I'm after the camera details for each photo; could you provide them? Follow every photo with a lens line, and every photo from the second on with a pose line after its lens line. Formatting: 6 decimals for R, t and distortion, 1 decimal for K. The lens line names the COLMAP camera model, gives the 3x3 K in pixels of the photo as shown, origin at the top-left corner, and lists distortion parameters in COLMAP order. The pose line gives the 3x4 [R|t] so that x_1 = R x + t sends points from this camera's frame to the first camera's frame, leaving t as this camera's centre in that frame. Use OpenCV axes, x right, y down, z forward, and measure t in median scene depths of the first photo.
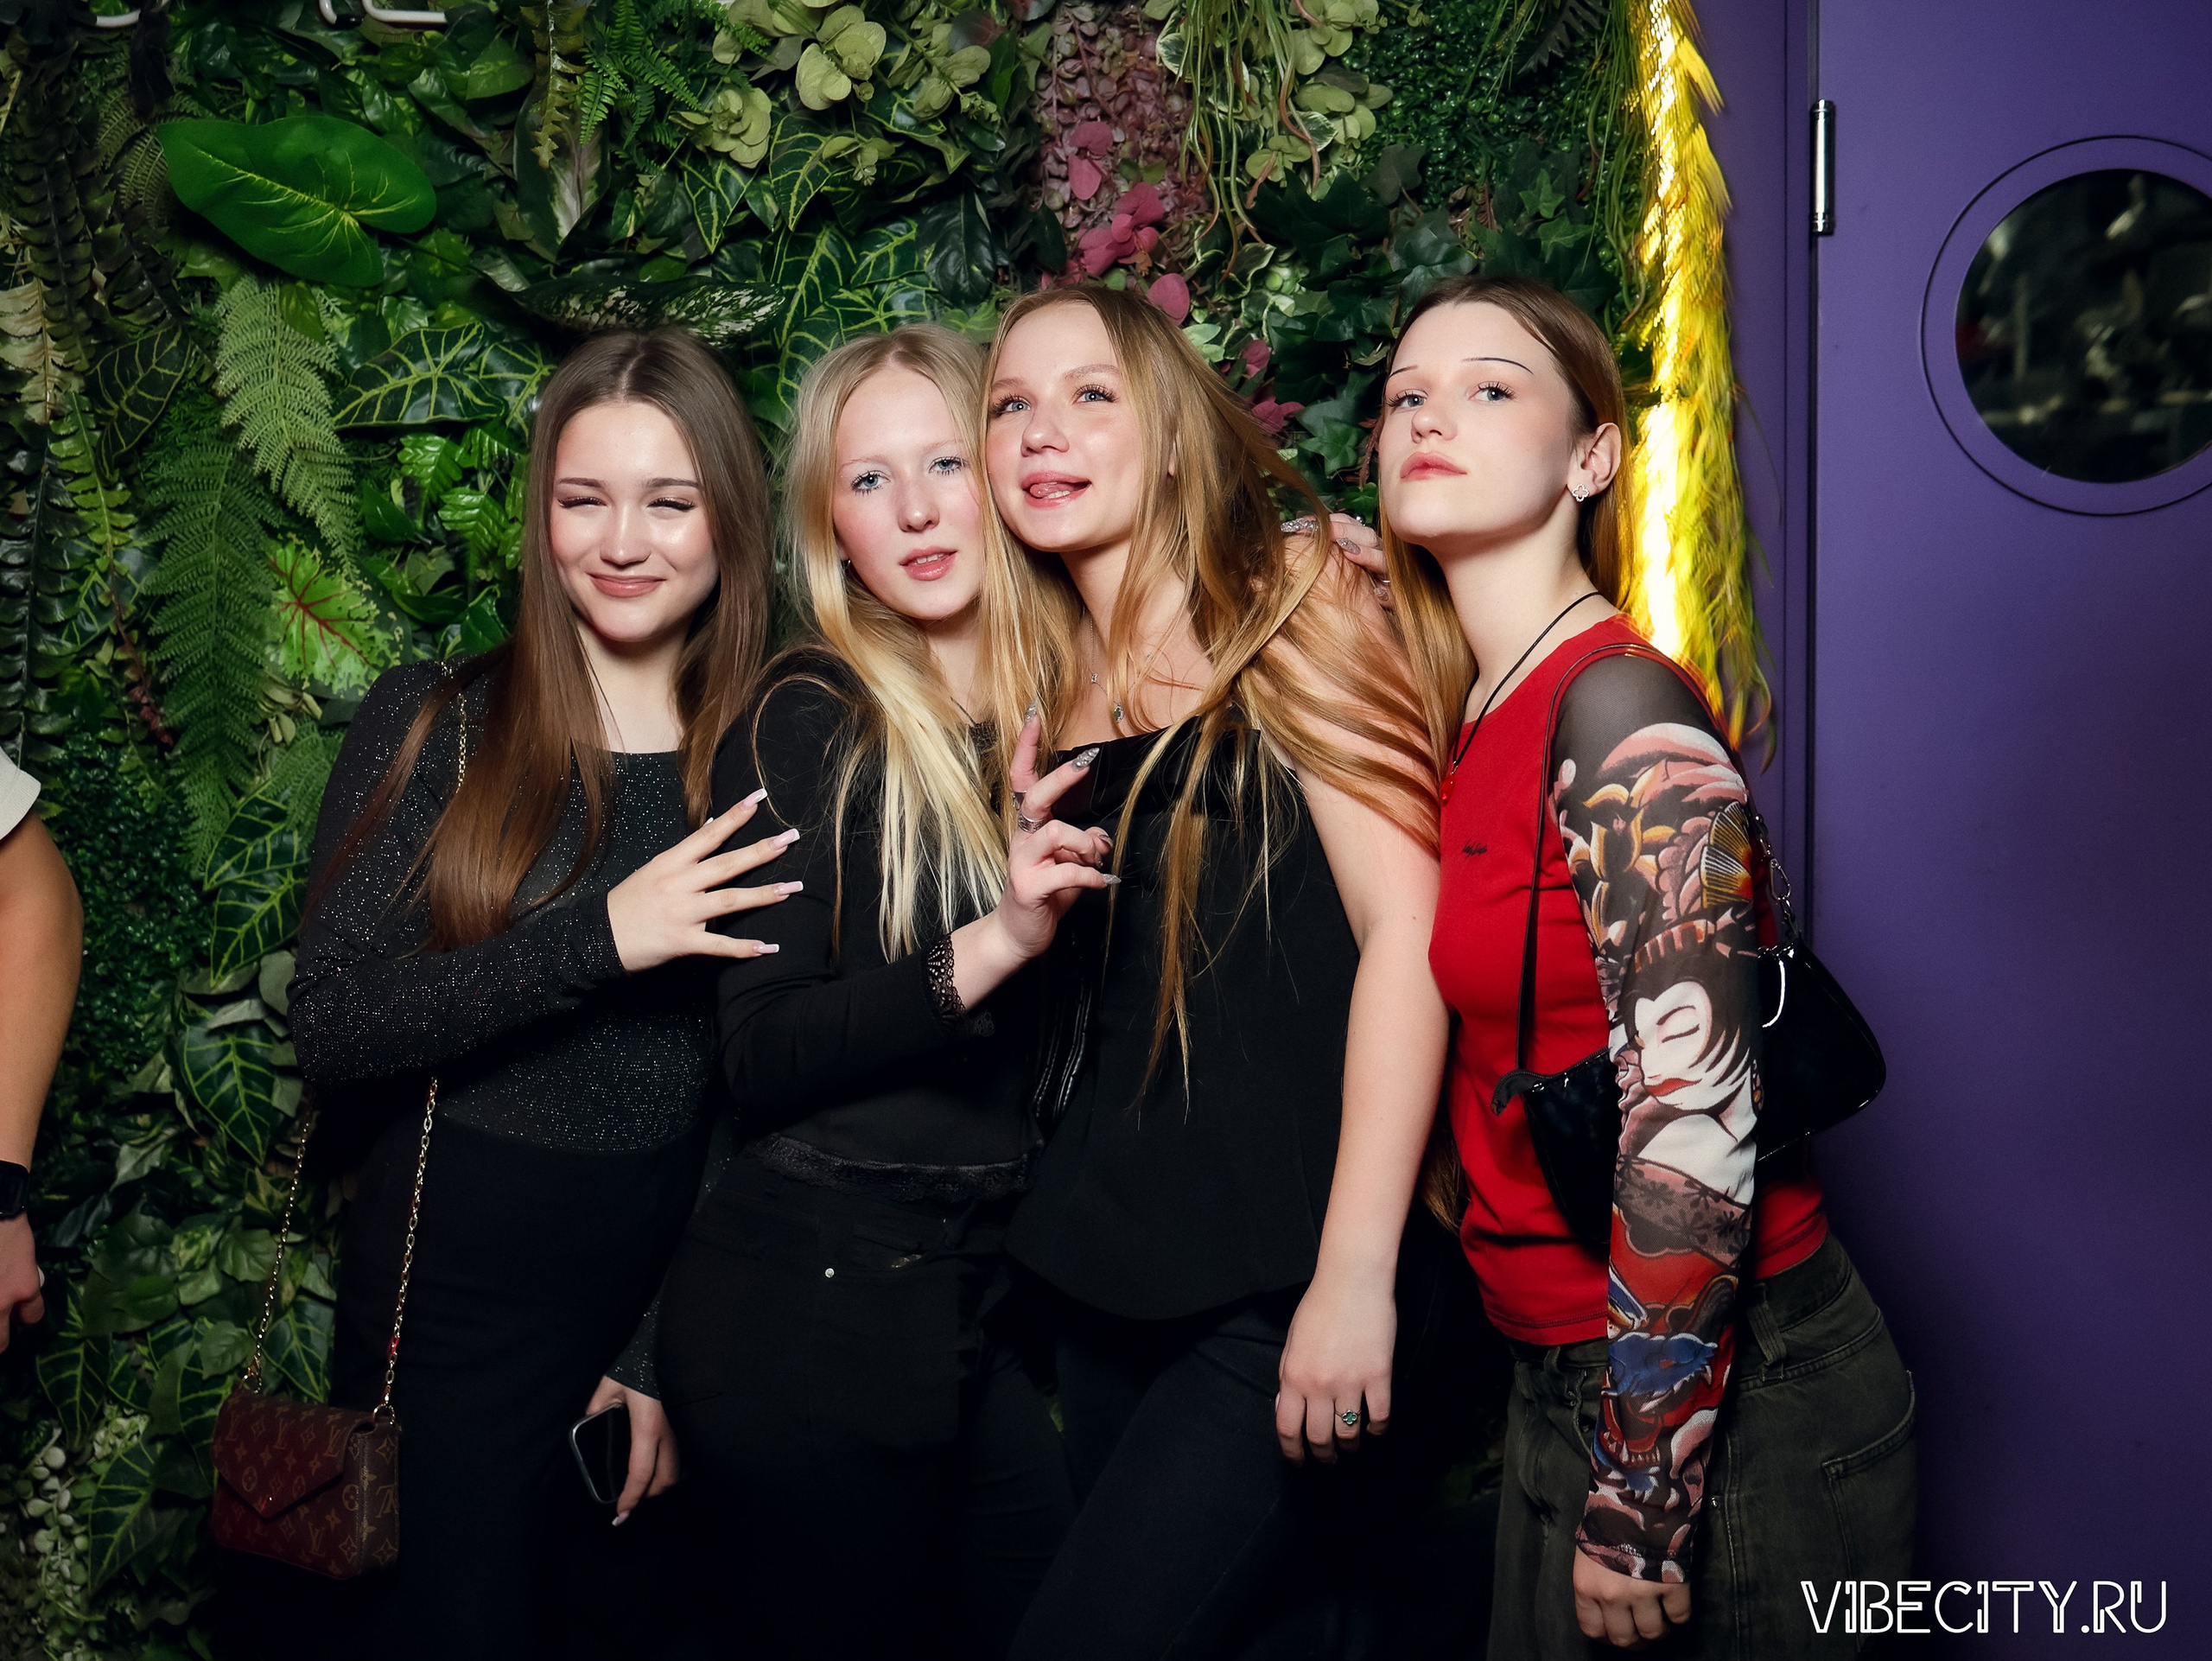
lens RADIAL K [[2483.2, 0, 1083.0], [0, 2483.2, 833.1], [0, 0, 1]] dist [-0.083437, 0.000000]
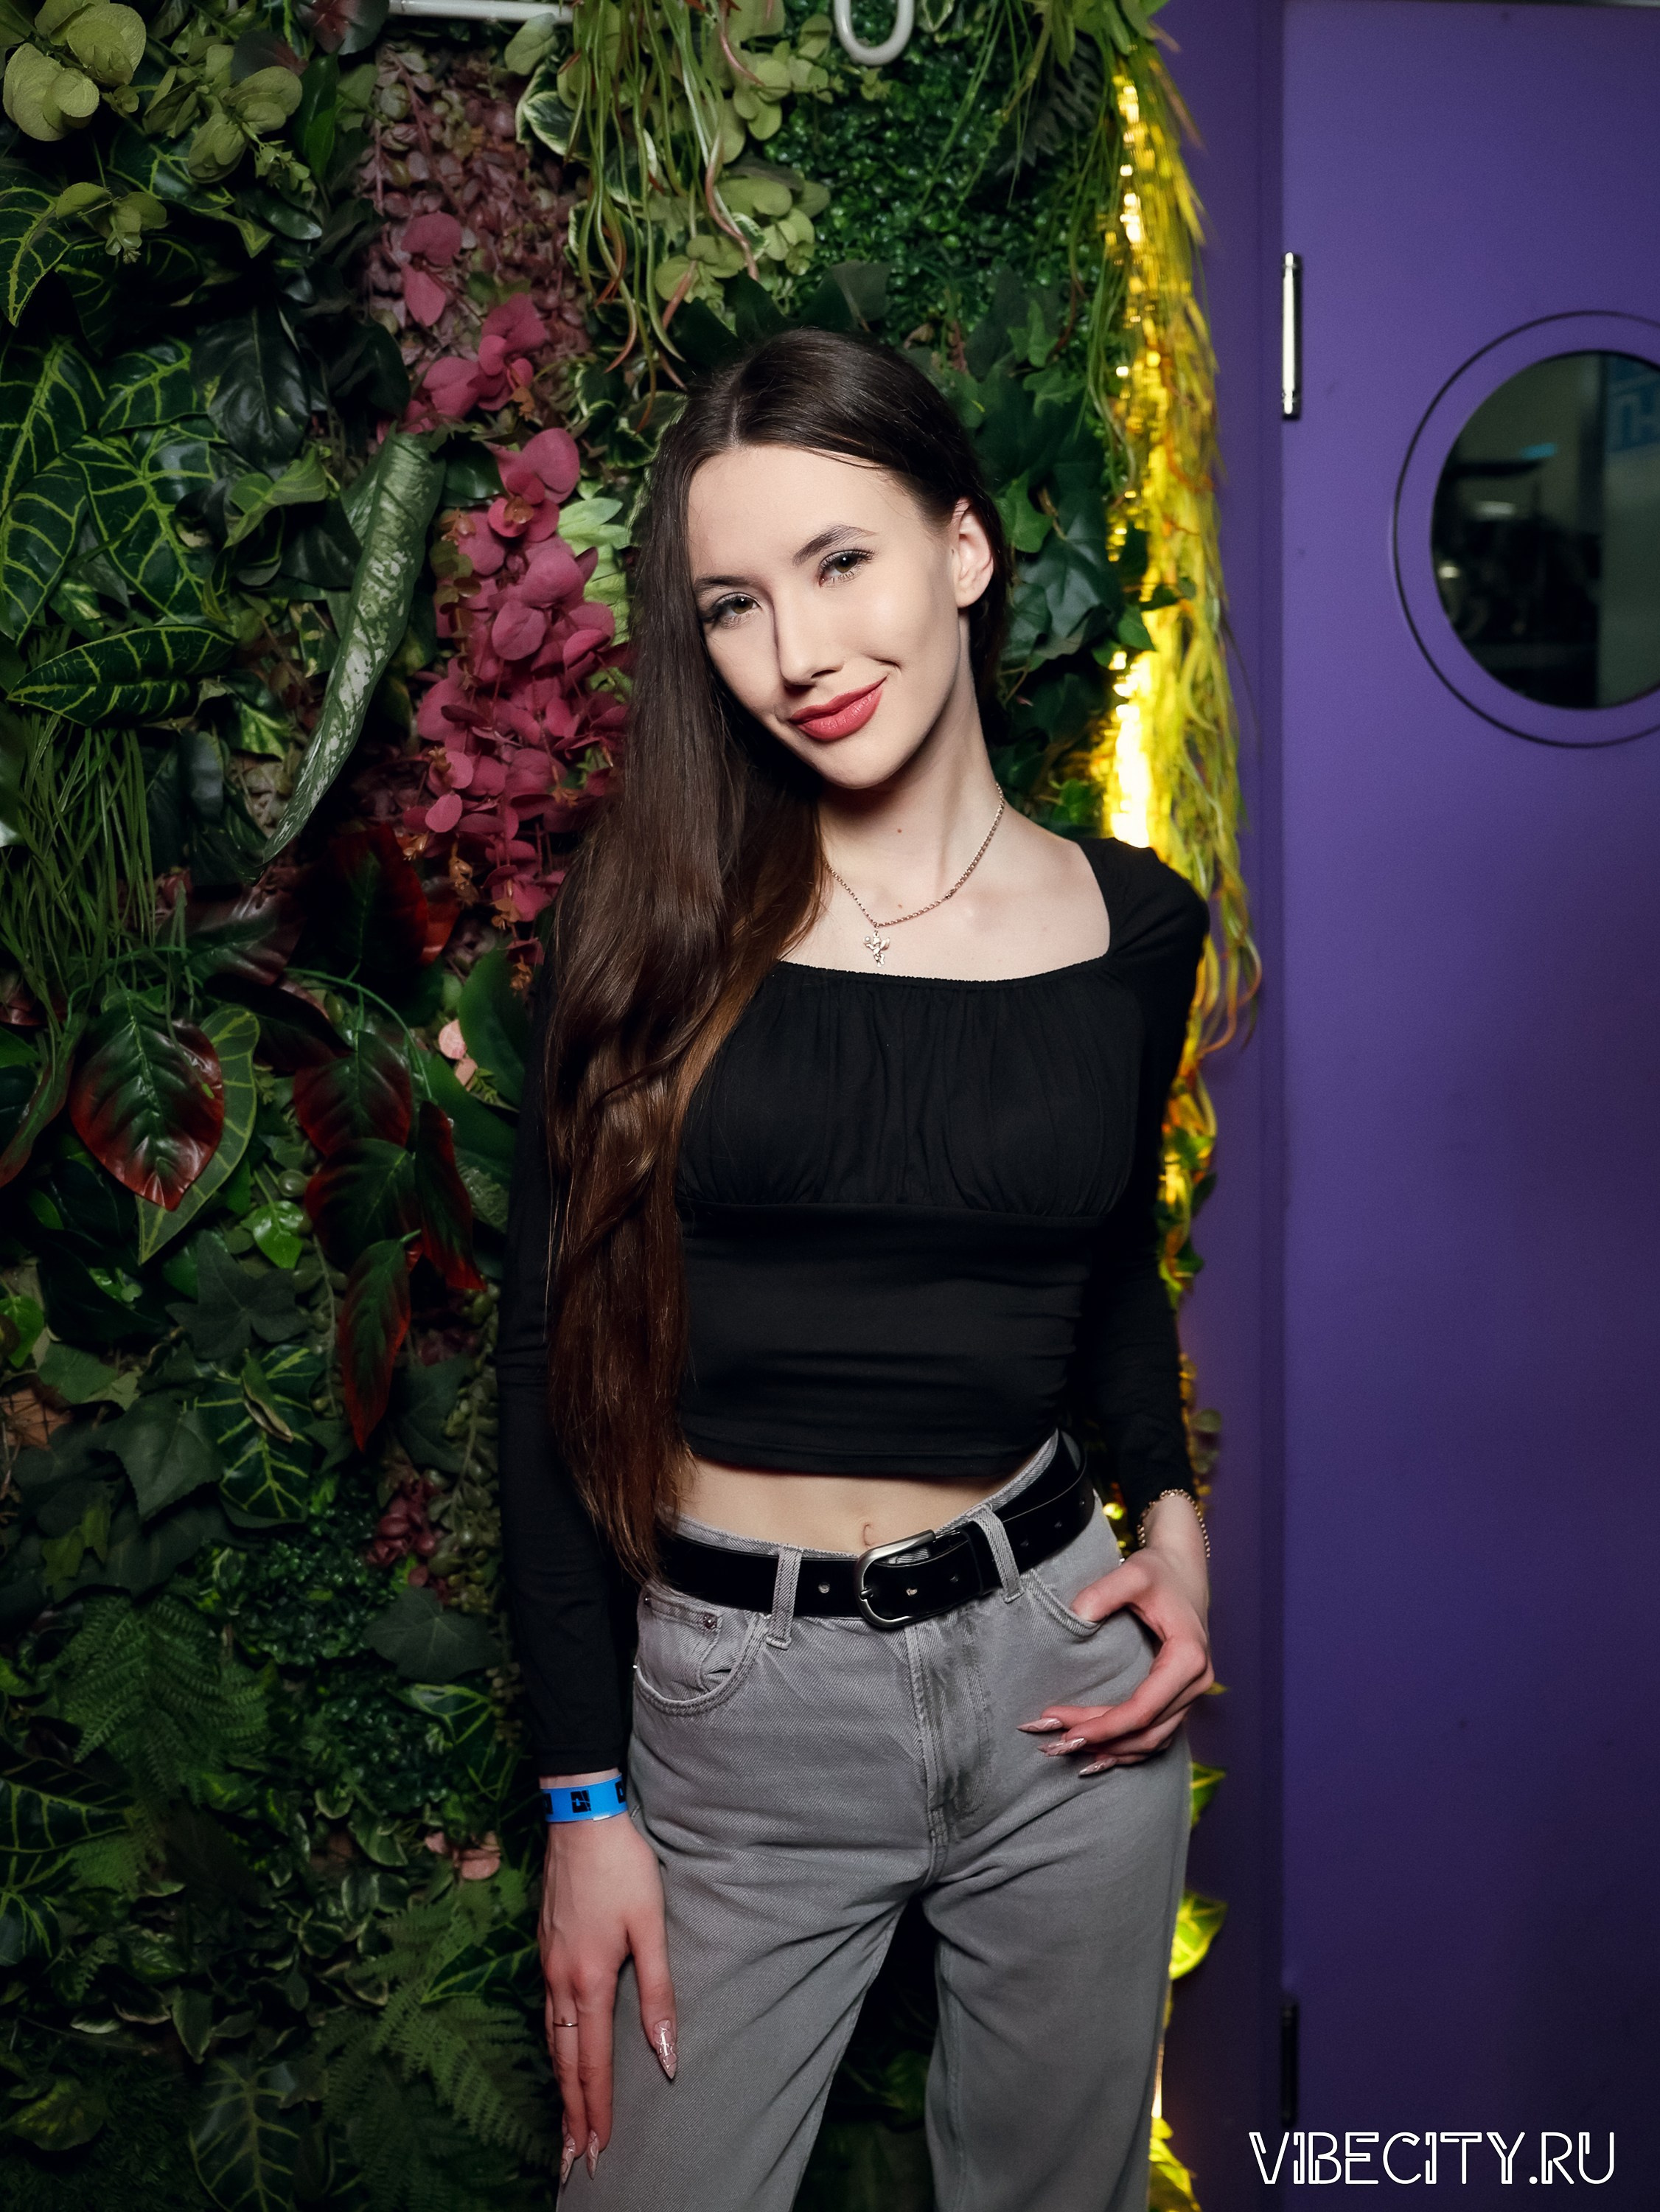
lens RADIAL K [[2115.1, 0, 845.9], [0, 2115.1, 1107.8], [0, 0, 1]] dist [0.001030, 0.000000]
pose [[0.960512, -0.053459, 0.273053, -0.064232], [0.047153, 0.998449, 0.029609, -0.036029], [-0.274213, -0.015564, 0.961543, 0.355927]]
